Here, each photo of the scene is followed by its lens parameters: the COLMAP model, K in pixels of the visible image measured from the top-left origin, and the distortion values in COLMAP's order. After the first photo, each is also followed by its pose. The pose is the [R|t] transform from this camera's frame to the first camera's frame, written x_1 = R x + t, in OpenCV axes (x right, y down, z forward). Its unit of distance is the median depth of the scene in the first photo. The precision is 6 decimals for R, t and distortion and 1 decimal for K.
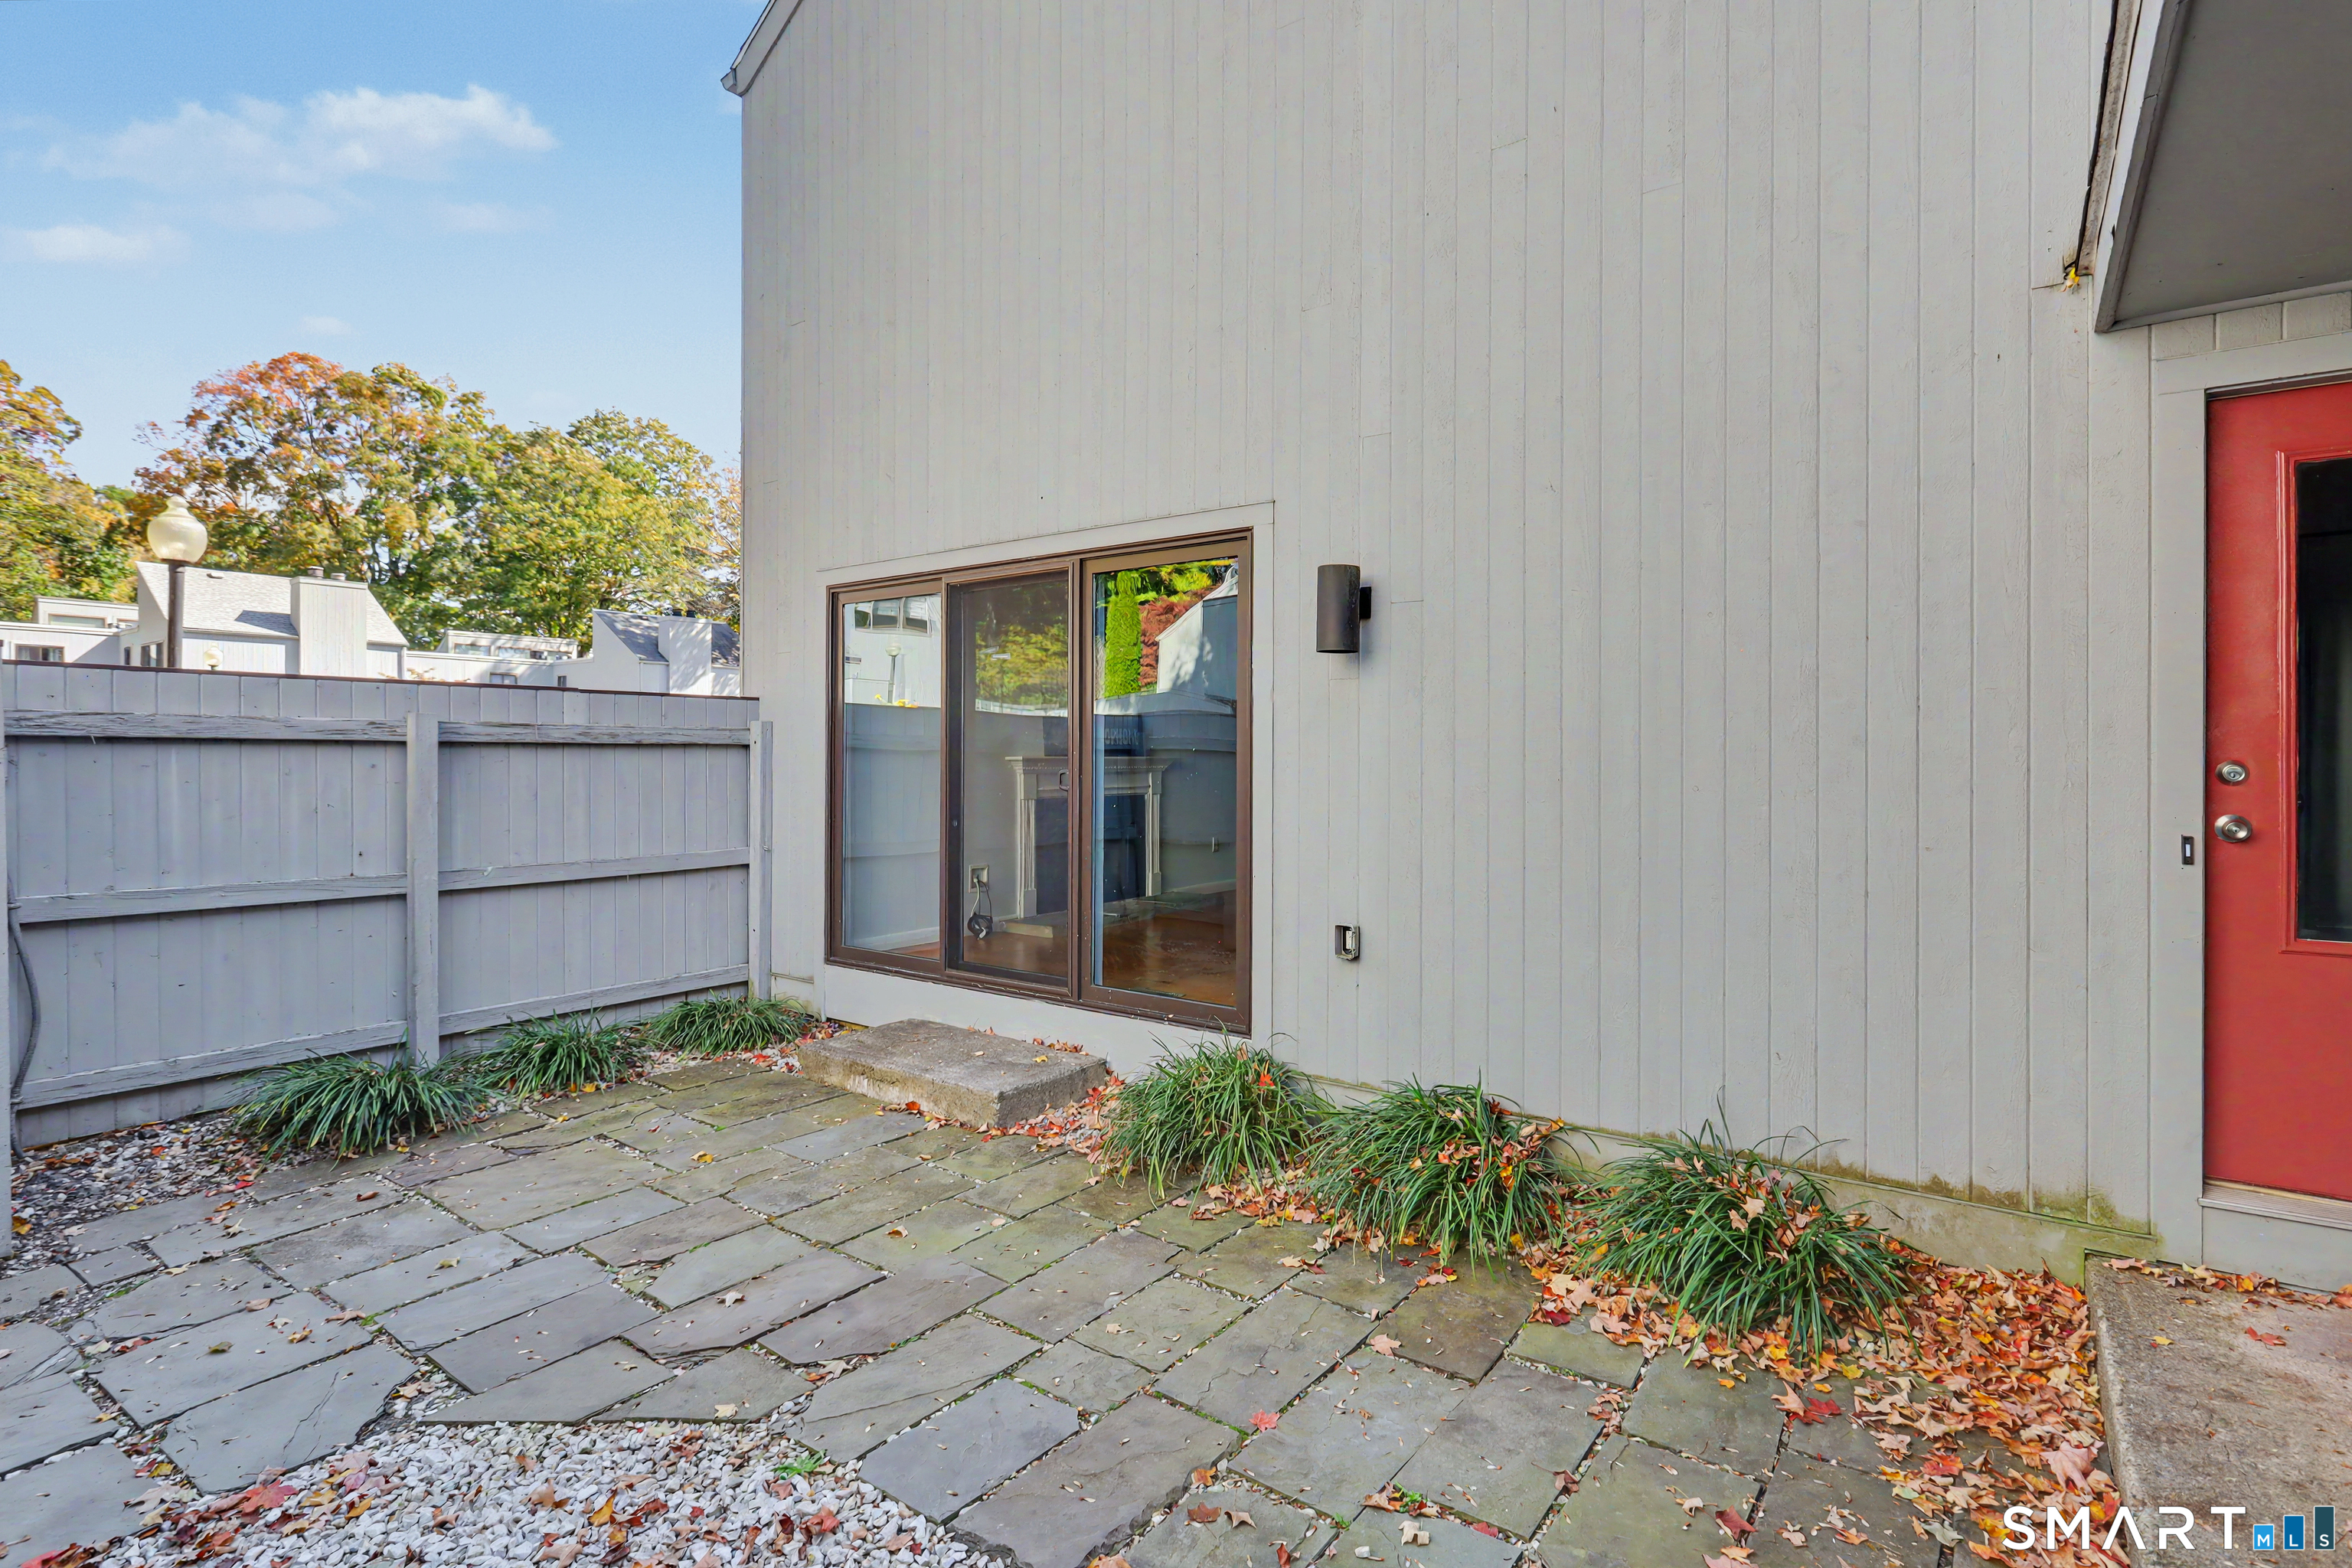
lens RADIAL K [[1120.4, 0, 1179.3], [0, 1120.4, 760.0], [0, 0, 1]] dist [-0.000598, 0.000030]
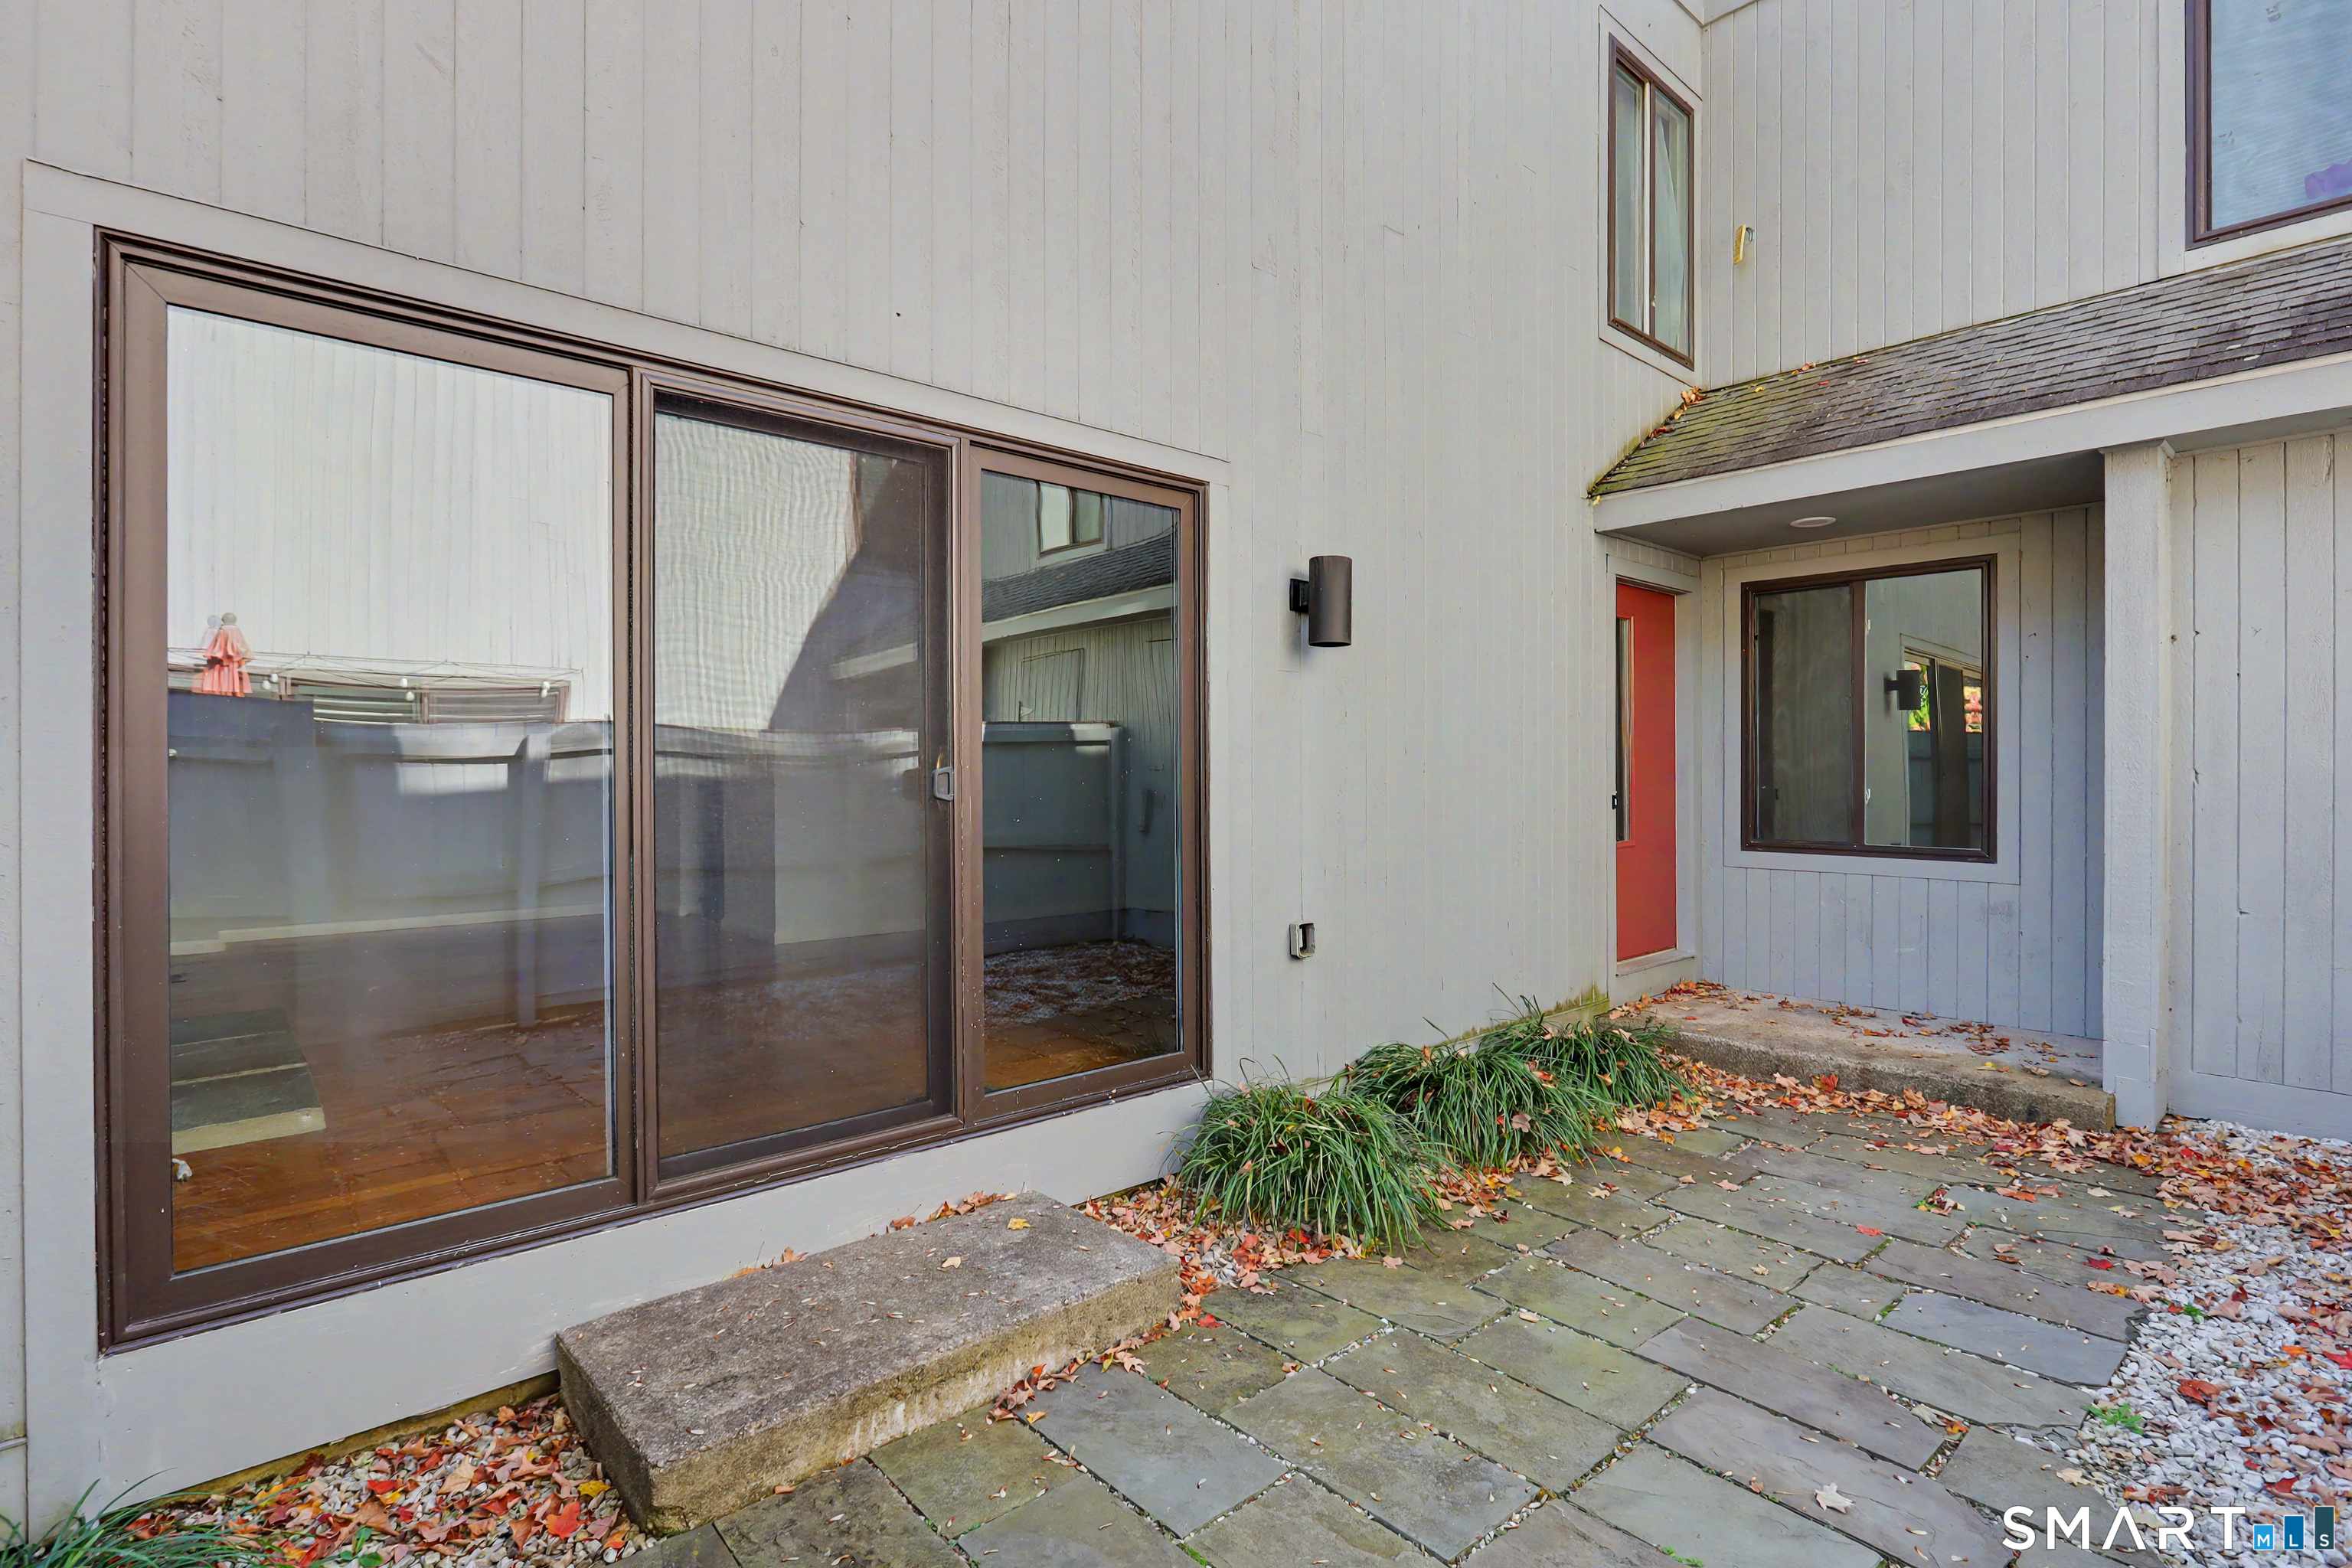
lens RADIAL K [[1138.3, 0, 1176.0], [0, 1138.3, 784.0], [0, 0, 1]] dist [-0.004126, -0.000257]
pose [[0.204487, -0.009746, 0.978821, -0.977065], [0.005514, 0.999946, 0.008804, 0.018162], [-0.978854, 0.003597, 0.204530, 1.042328]]
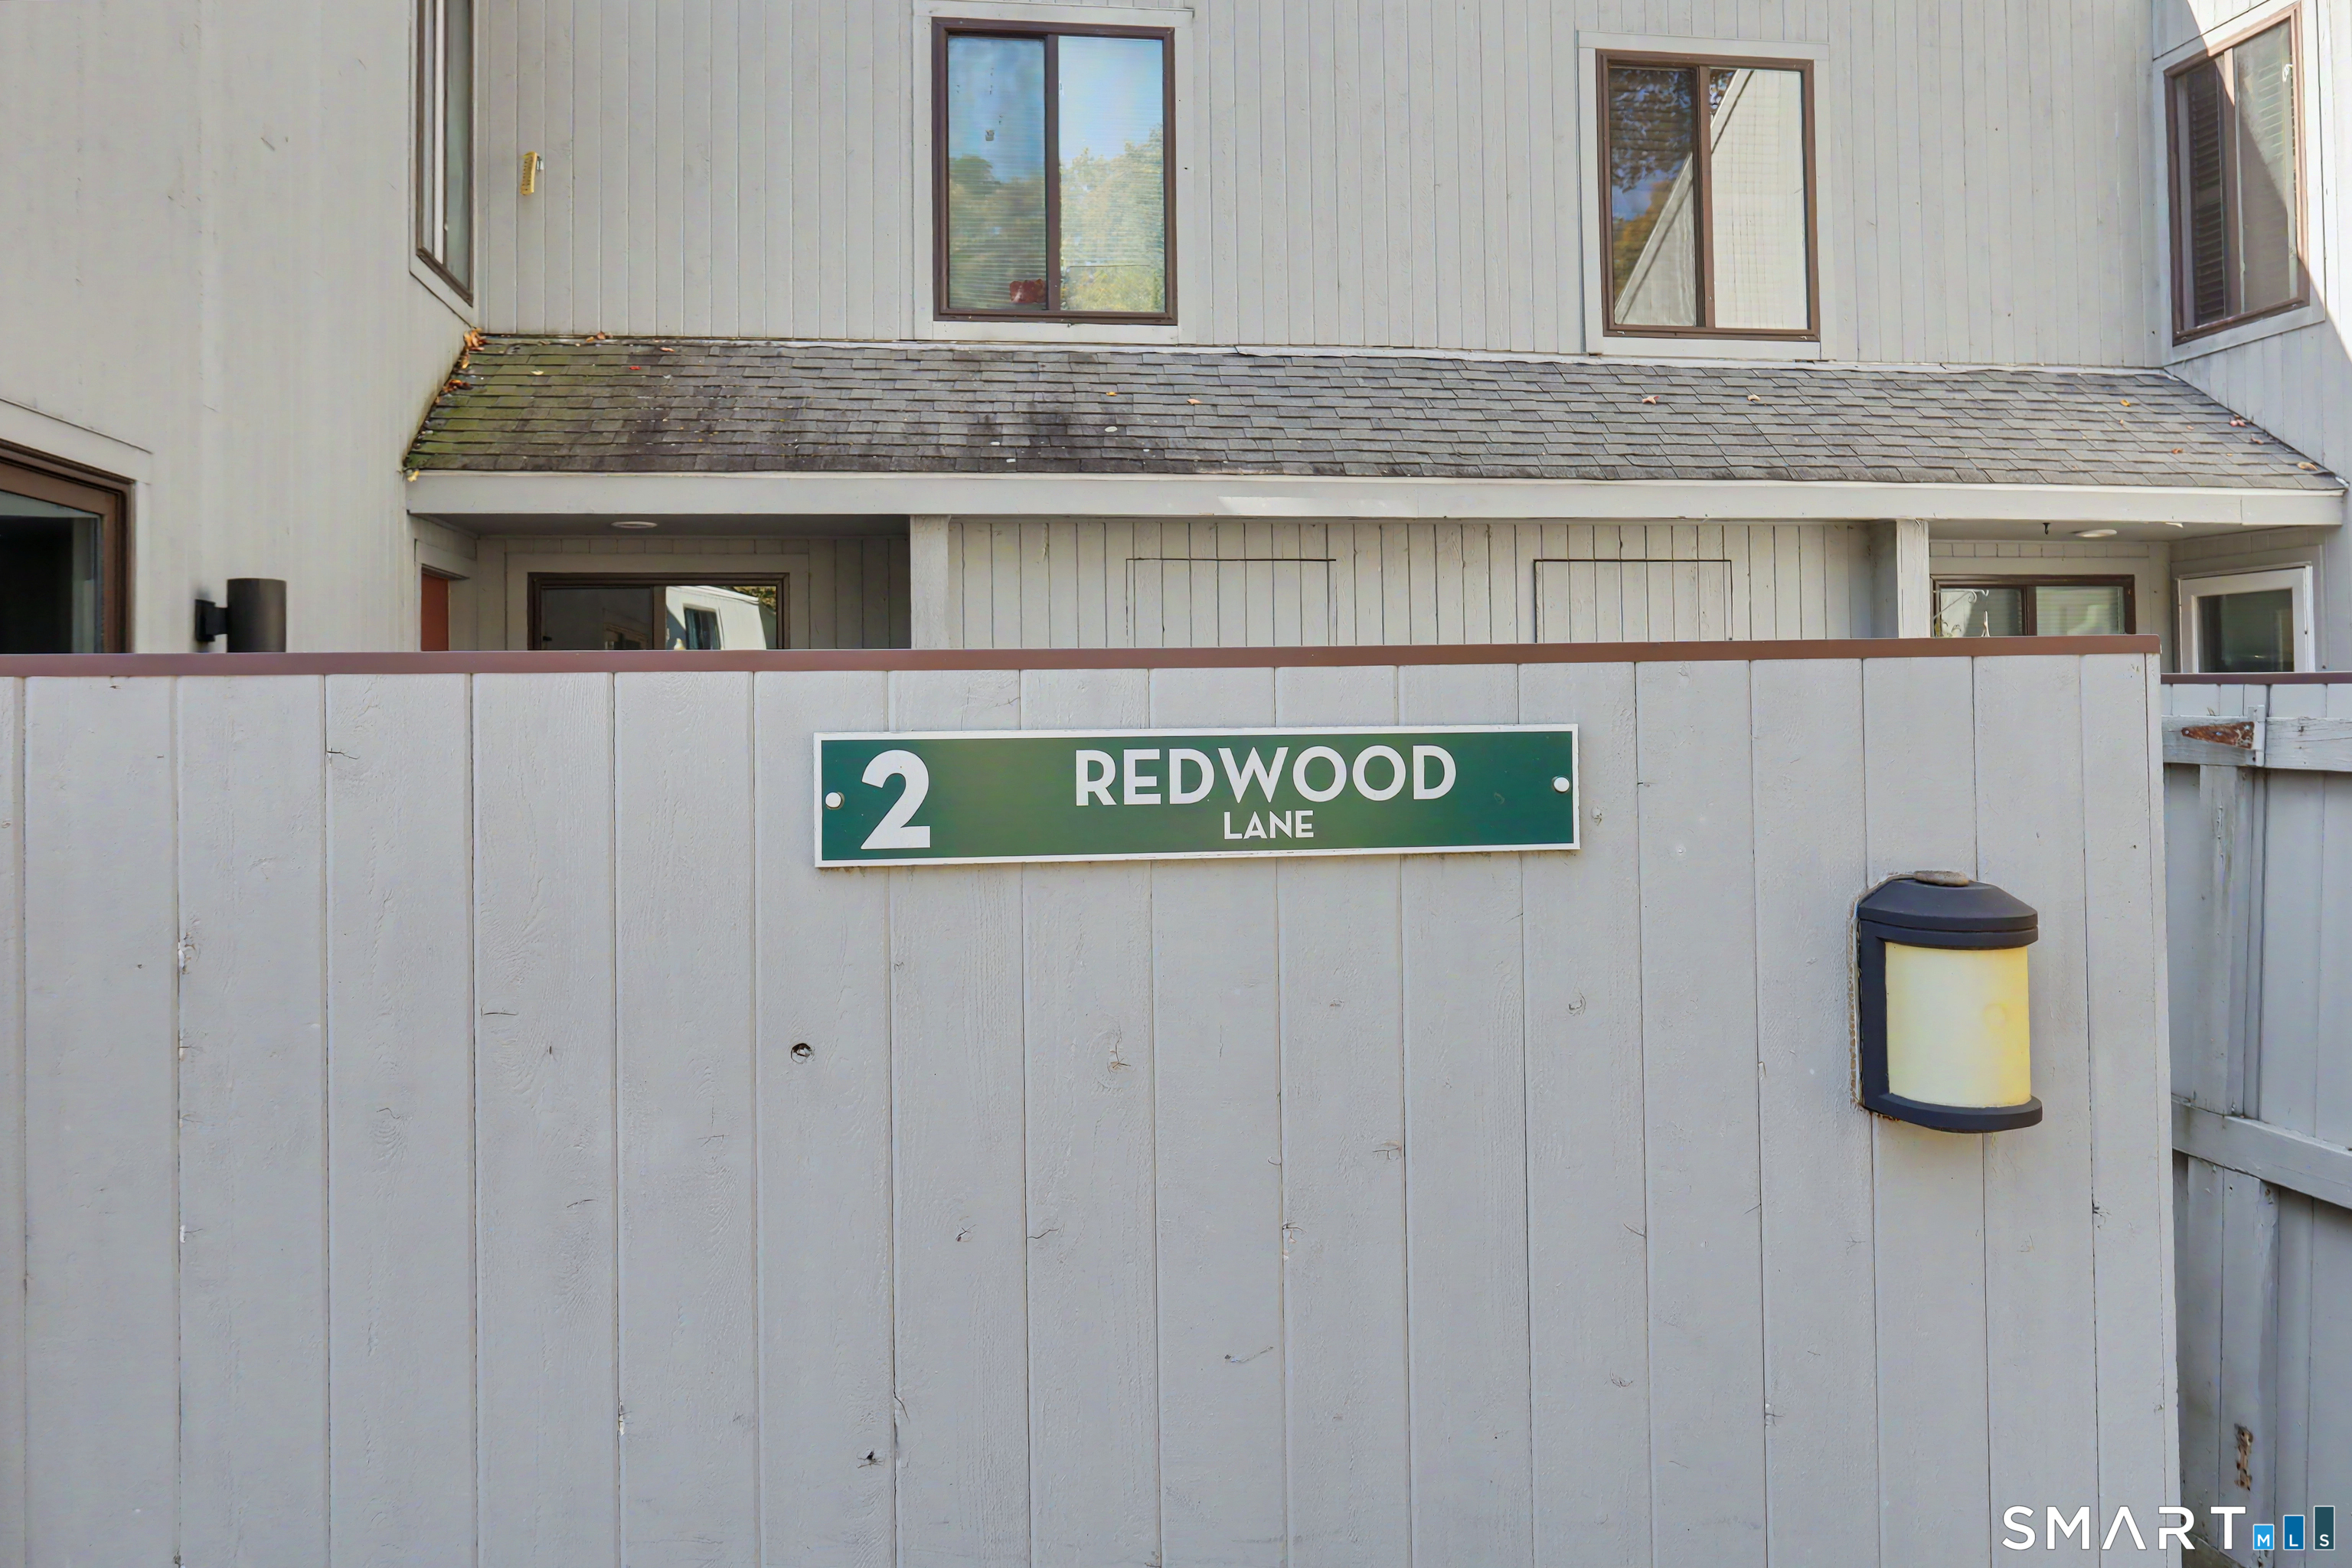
lens RADIAL K [[1900.3, 0, 1178.9], [0, 1900.3, 670.4], [0, 0, 1]] dist [-0.000011, -0.000577]
pose [[-0.698665, 0.023263, 0.715071, -1.394291], [0.013462, 0.999722, -0.019371, -0.086433], [-0.715322, -0.003907, -0.698784, 1.640802]]
